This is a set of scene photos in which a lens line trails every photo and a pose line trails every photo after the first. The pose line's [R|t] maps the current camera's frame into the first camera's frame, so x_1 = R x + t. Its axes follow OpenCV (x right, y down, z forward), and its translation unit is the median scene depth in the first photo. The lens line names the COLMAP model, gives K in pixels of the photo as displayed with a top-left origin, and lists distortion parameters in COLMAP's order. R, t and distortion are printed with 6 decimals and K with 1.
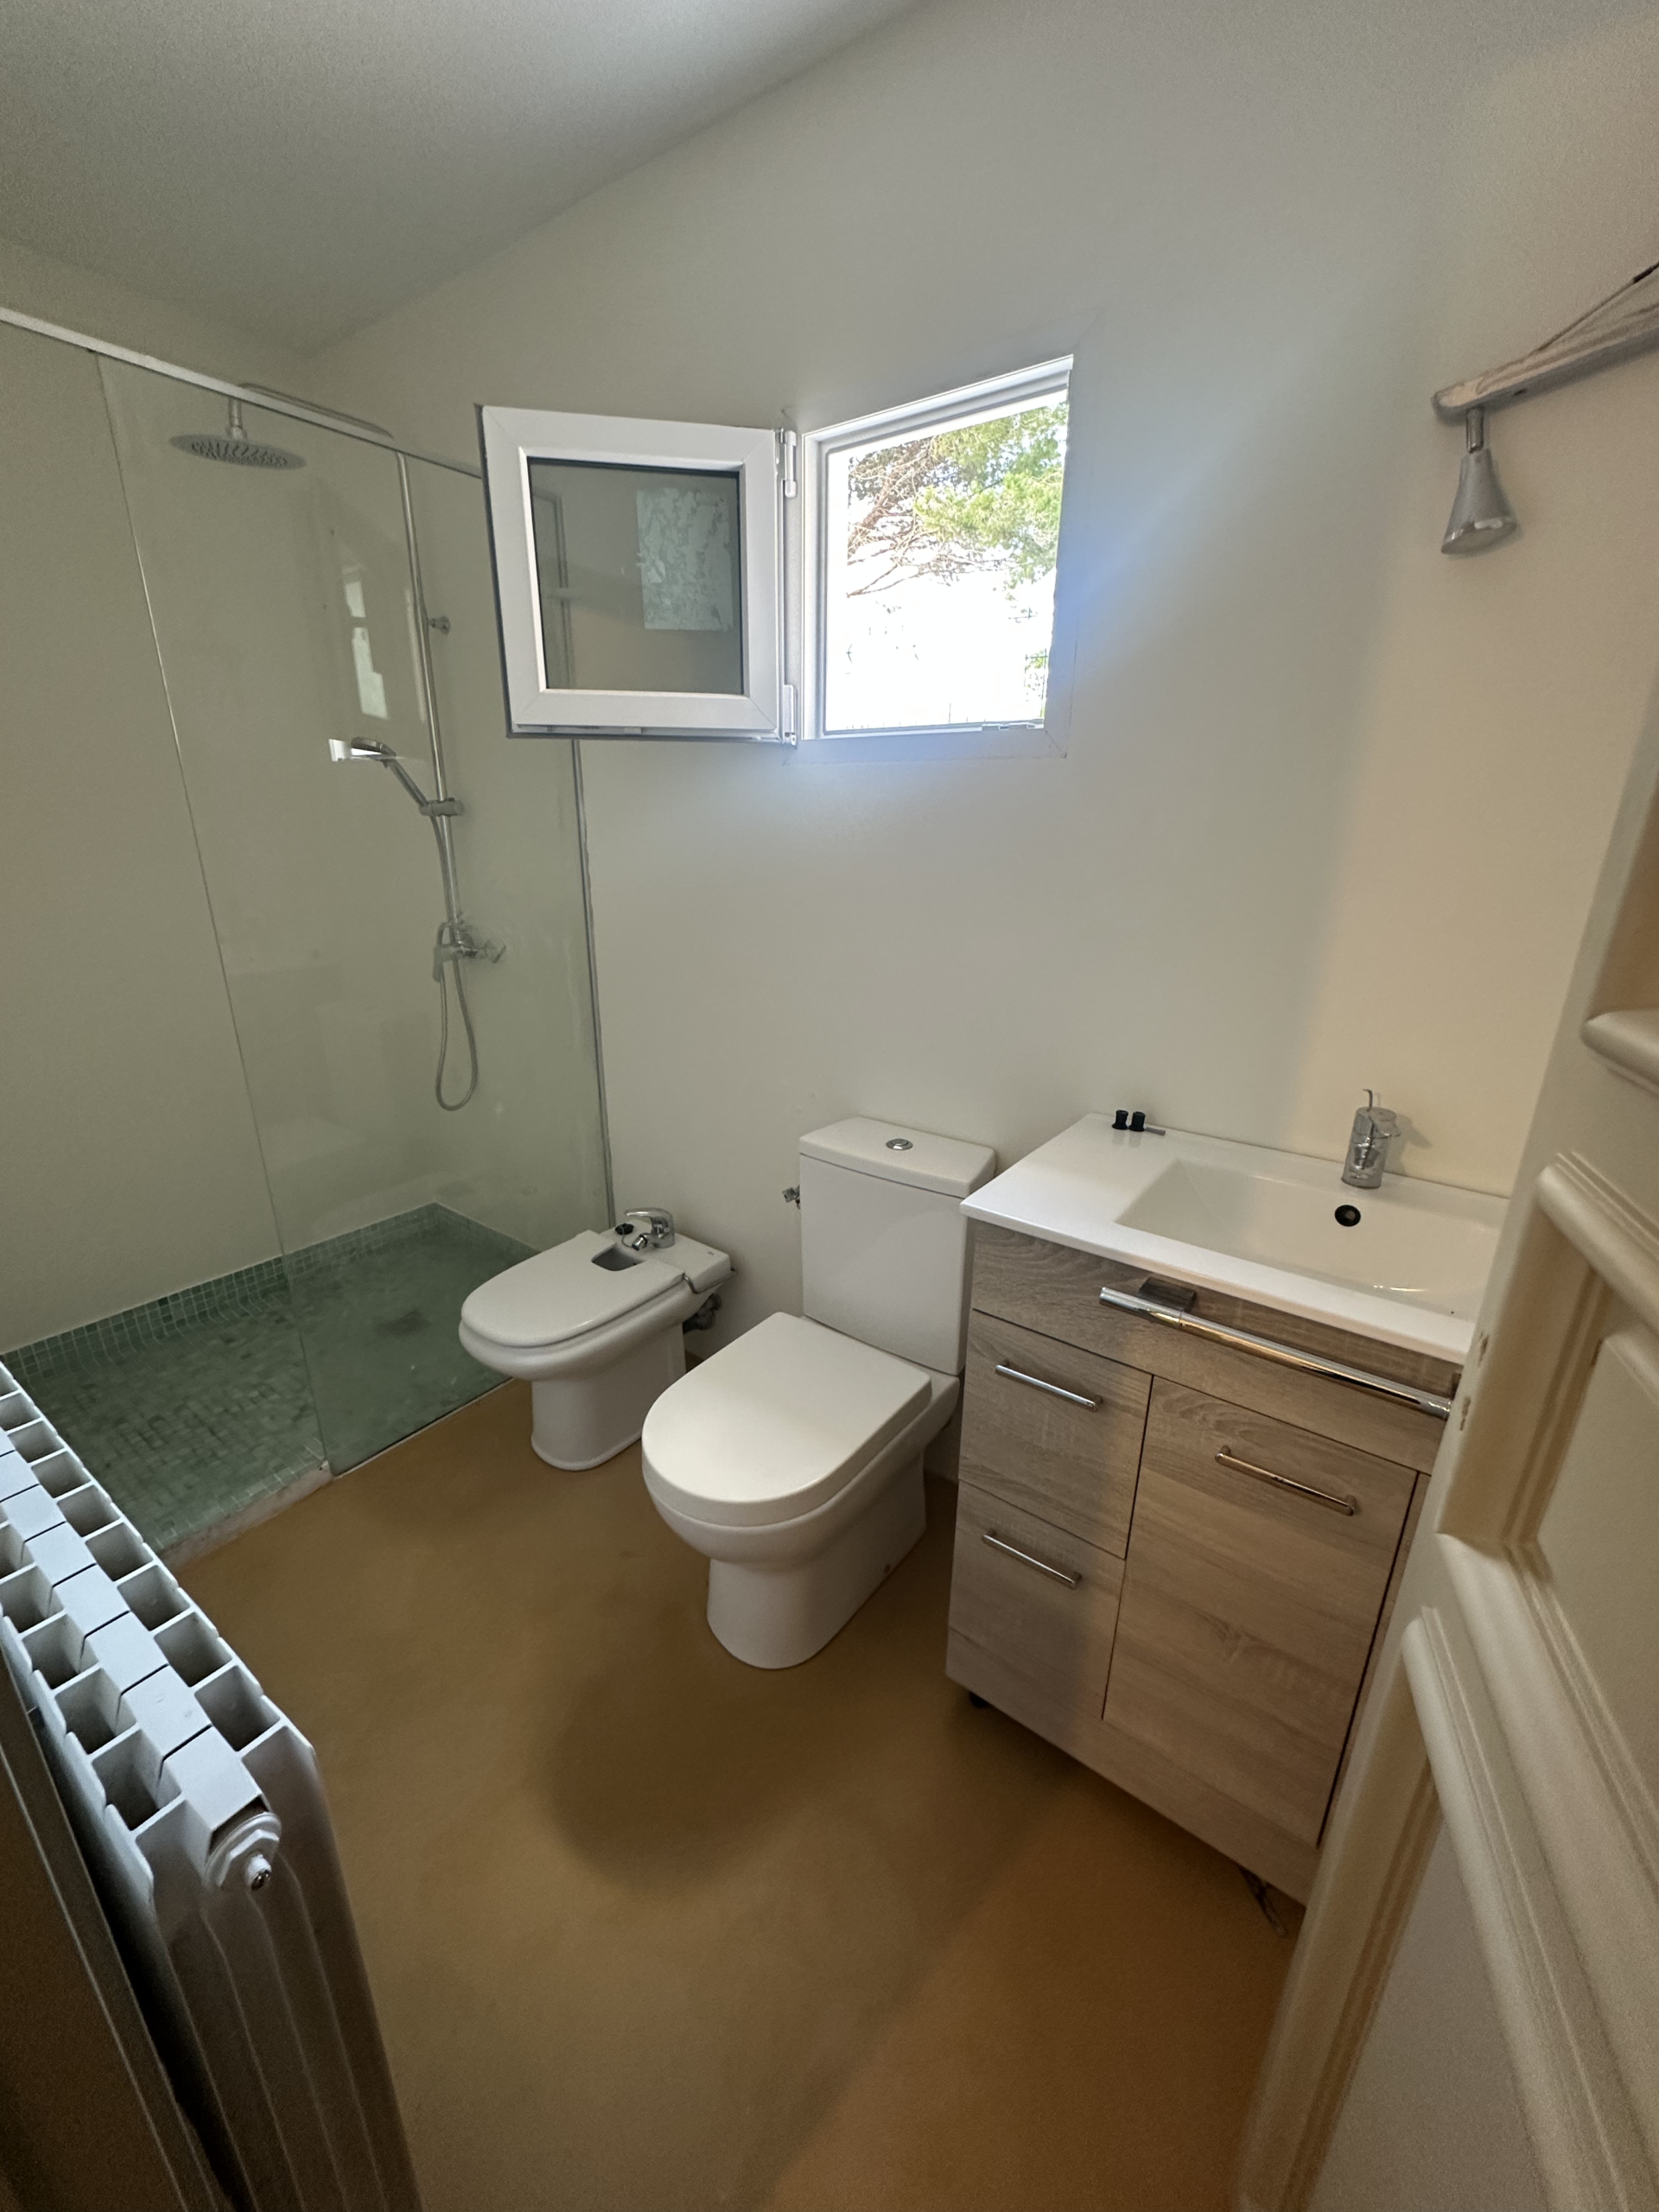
lens RADIAL K [[876.1, 0, 831.7], [0, 876.1, 1100.8], [0, 0, 1]] dist [-0.002094, 0.000044]
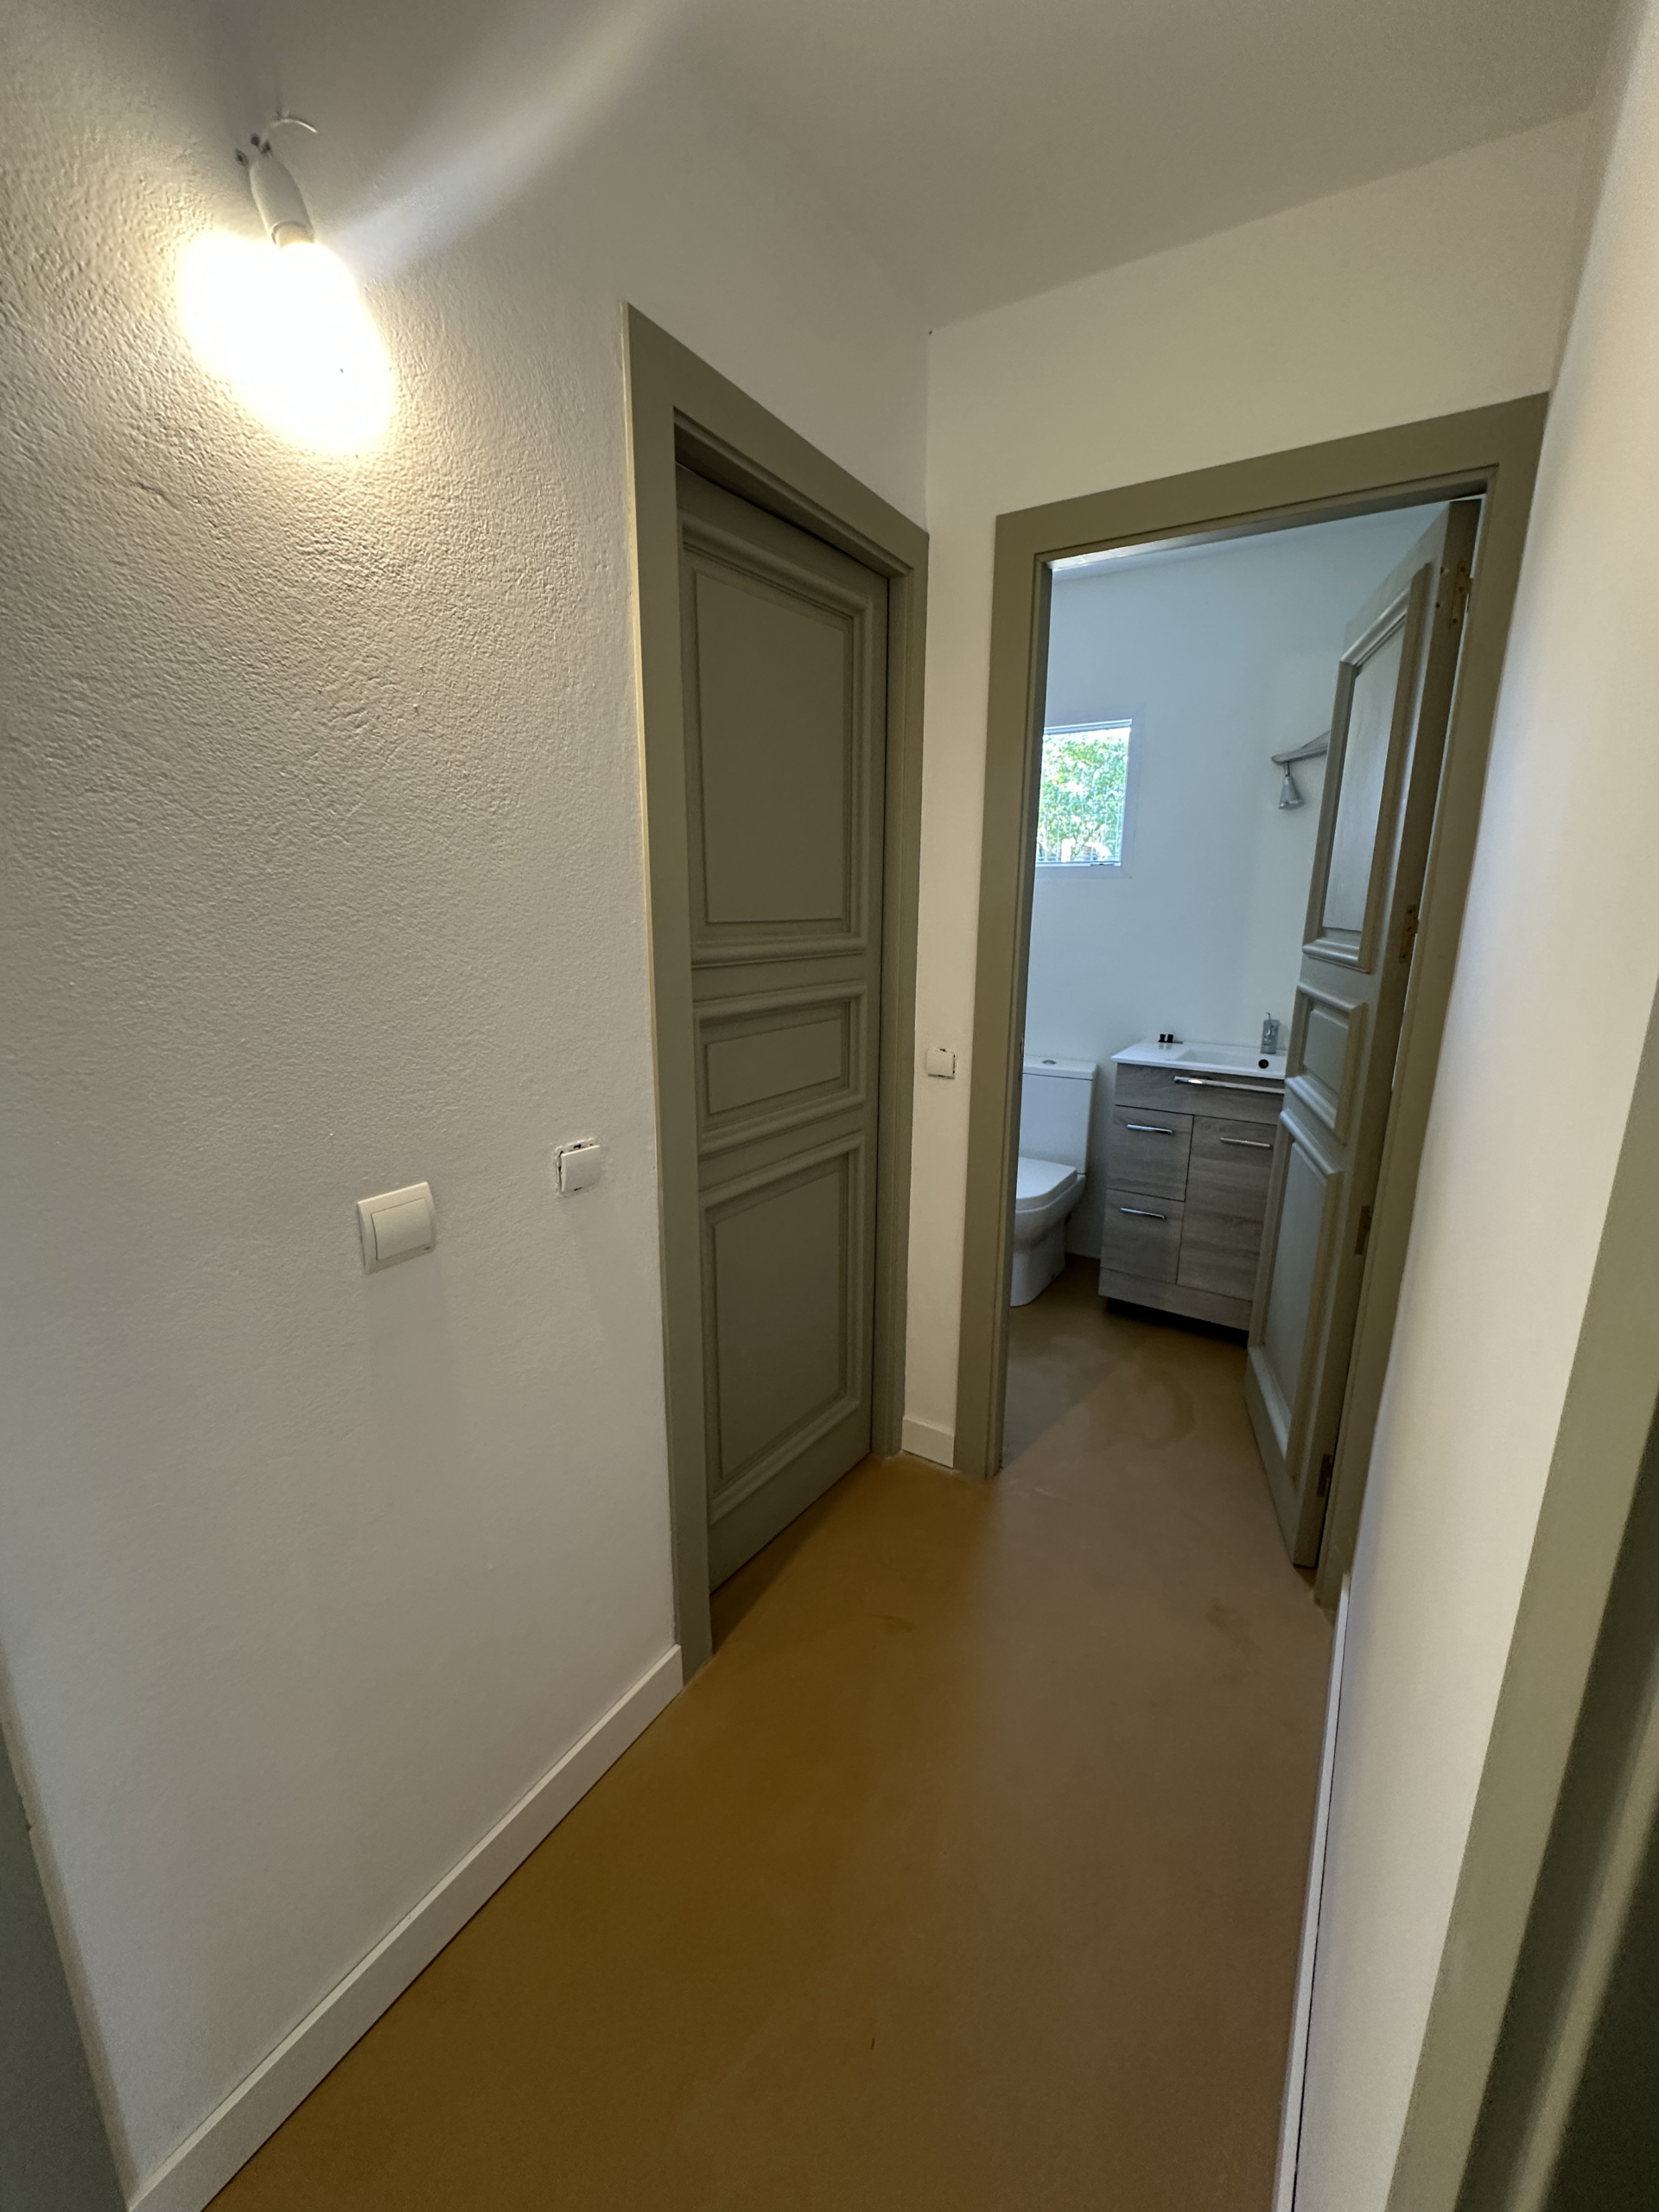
lens RADIAL K [[876.1, 0, 831.7], [0, 876.1, 1100.8], [0, 0, 1]] dist [-0.002094, 0.000044]
pose [[0.997669, -0.015134, 0.066538, -0.767931], [0.021388, 0.995313, -0.094307, 0.437087], [-0.064799, 0.095510, 0.993317, -1.323533]]
